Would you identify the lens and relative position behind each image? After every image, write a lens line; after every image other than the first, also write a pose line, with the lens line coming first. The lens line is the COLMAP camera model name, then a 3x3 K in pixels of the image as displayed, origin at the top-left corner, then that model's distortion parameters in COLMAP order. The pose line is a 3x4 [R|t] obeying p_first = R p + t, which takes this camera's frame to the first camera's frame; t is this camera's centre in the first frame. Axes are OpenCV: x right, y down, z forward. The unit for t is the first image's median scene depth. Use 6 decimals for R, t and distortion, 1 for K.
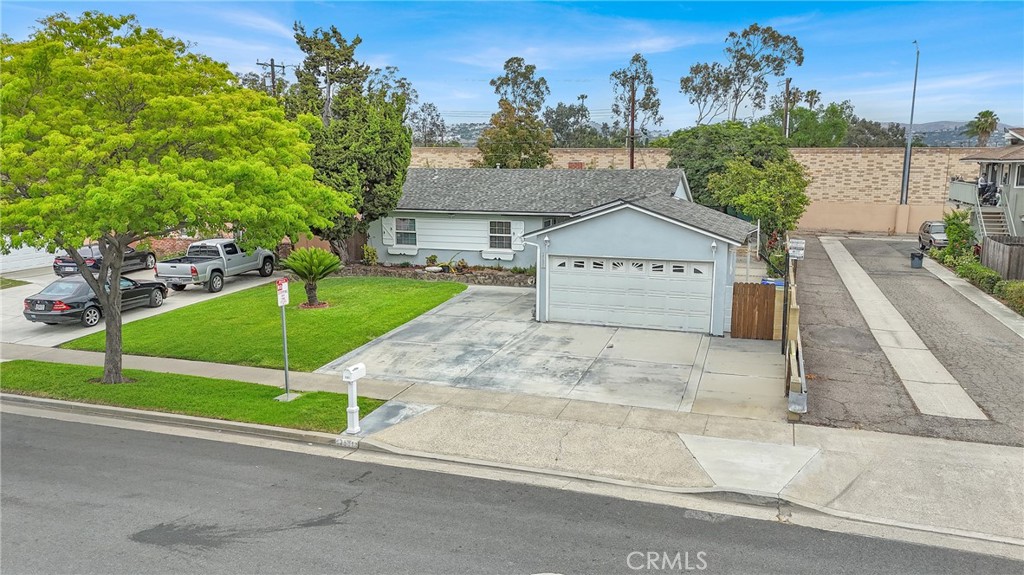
lens RADIAL K [[729.5, 0, 511.9], [0, 729.5, 289.9], [0, 0, 1]] dist [0.034503, -0.020247]
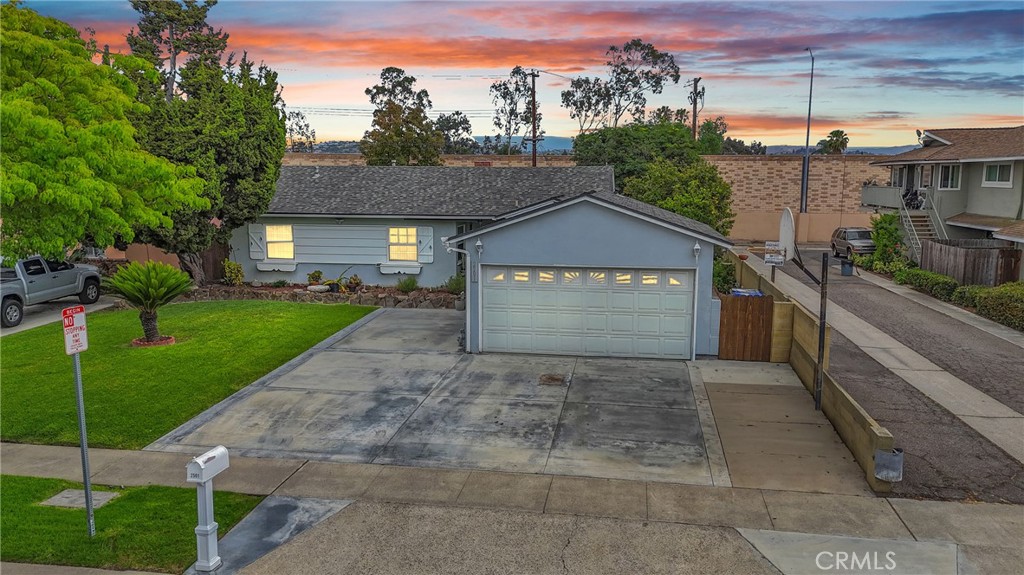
lens RADIAL K [[729.5, 0, 520.1], [0, 729.5, 286.5], [0, 0, 1]] dist [0.034503, -0.020247]
pose [[0.983586, -0.022684, 0.179007, -0.036332], [0.027842, 0.999265, -0.026354, -0.003475], [-0.178277, 0.030906, 0.983495, 0.188961]]
